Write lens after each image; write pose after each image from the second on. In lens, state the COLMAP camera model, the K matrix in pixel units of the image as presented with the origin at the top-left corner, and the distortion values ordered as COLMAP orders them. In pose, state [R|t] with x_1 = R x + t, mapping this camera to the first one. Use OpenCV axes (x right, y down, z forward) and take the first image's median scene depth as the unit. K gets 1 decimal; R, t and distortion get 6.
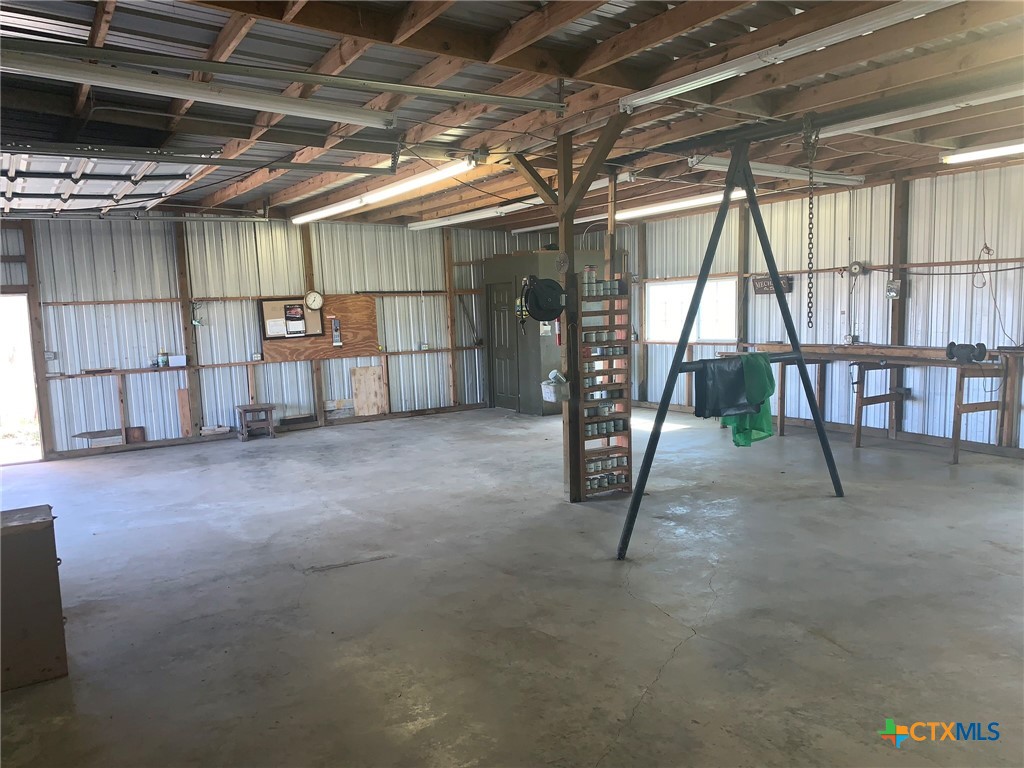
lens RADIAL K [[805.0, 0, 512.5], [0, 805.0, 403.4], [0, 0, 1]] dist [0.023927, 0.002549]
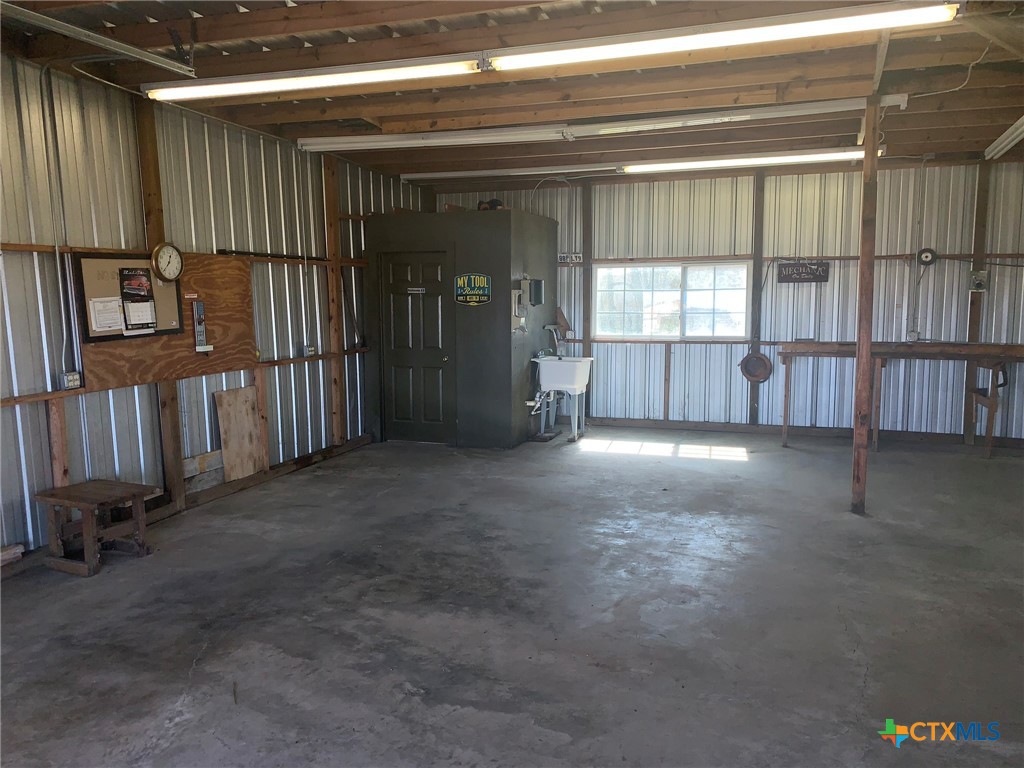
lens RADIAL K [[794.4, 0, 508.9], [0, 794.4, 384.6], [0, 0, 1]] dist [0.121357, -0.295564]
pose [[0.786034, -0.041950, 0.616758, -0.392216], [0.051447, 0.998673, 0.002359, -0.042604], [-0.616038, 0.029876, 0.787149, 0.483812]]
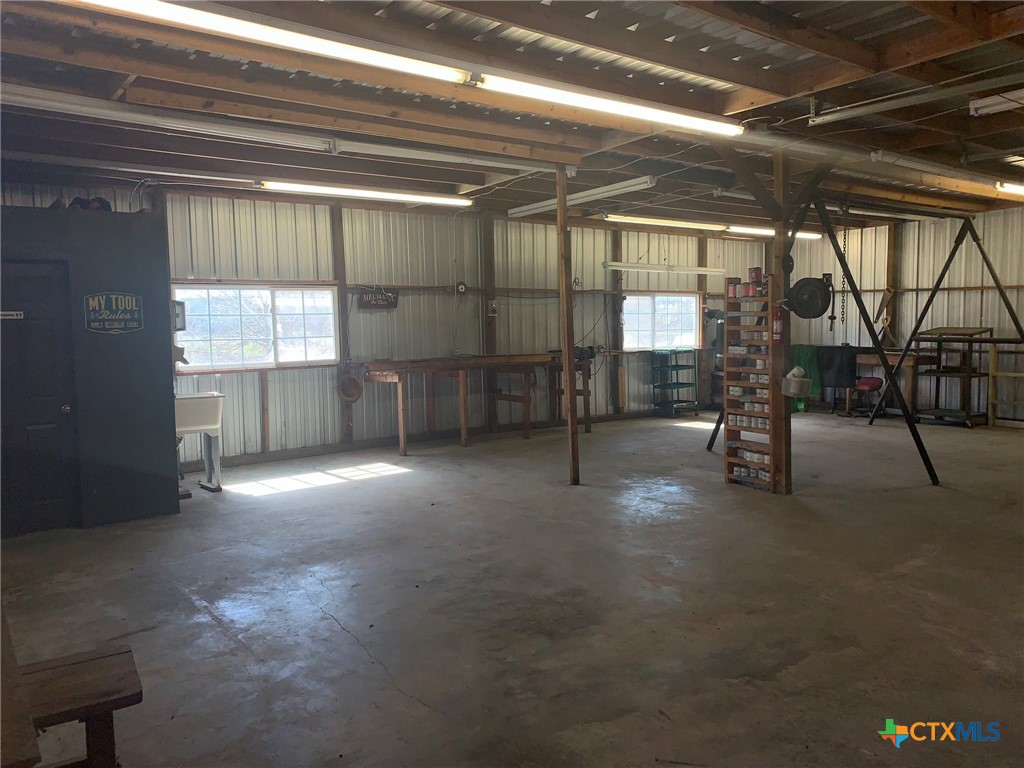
lens RADIAL K [[794.4, 0, 508.9], [0, 794.4, 384.6], [0, 0, 1]] dist [0.121357, -0.295564]
pose [[-0.100171, -0.053175, 0.993548, -0.547079], [0.130513, 0.989240, 0.066103, -0.081045], [-0.986373, 0.136293, -0.092153, 0.857897]]
